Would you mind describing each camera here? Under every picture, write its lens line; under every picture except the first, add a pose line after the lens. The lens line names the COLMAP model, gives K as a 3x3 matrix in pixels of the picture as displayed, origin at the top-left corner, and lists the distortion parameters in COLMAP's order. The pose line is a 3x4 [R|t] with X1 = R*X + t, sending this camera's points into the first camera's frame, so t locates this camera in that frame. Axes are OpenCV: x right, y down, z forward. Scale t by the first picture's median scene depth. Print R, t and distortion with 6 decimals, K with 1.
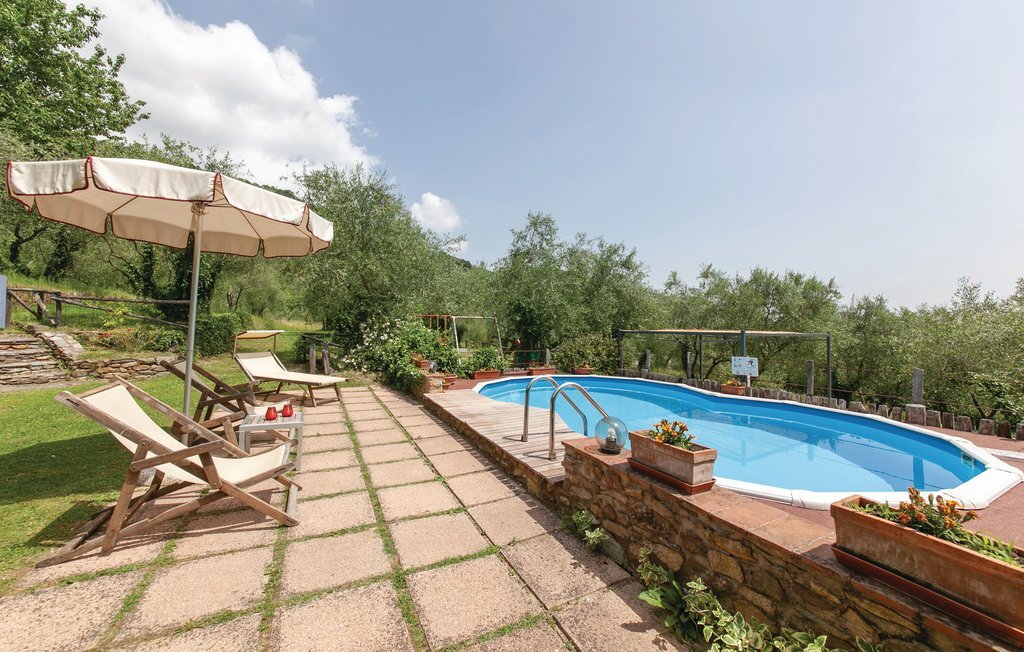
lens RADIAL K [[392.0, 0, 514.4], [0, 392.0, 323.5], [0, 0, 1]] dist [0.000187, -0.000030]
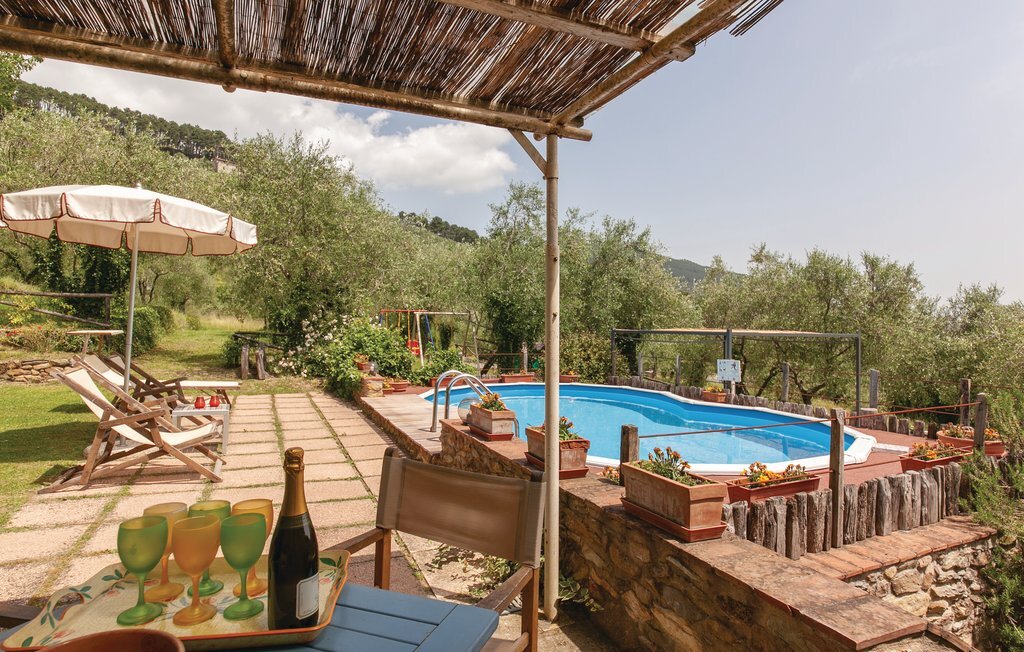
lens RADIAL K [[549.4, 0, 512.0], [0, 549.4, 326.0], [0, 0, 1]] dist [-0.000919, 0.000740]
pose [[0.999451, 0.002288, -0.033059, 0.116733], [-0.002010, 0.999962, 0.008445, 0.000313], [0.033077, -0.008374, 0.999418, -0.194243]]
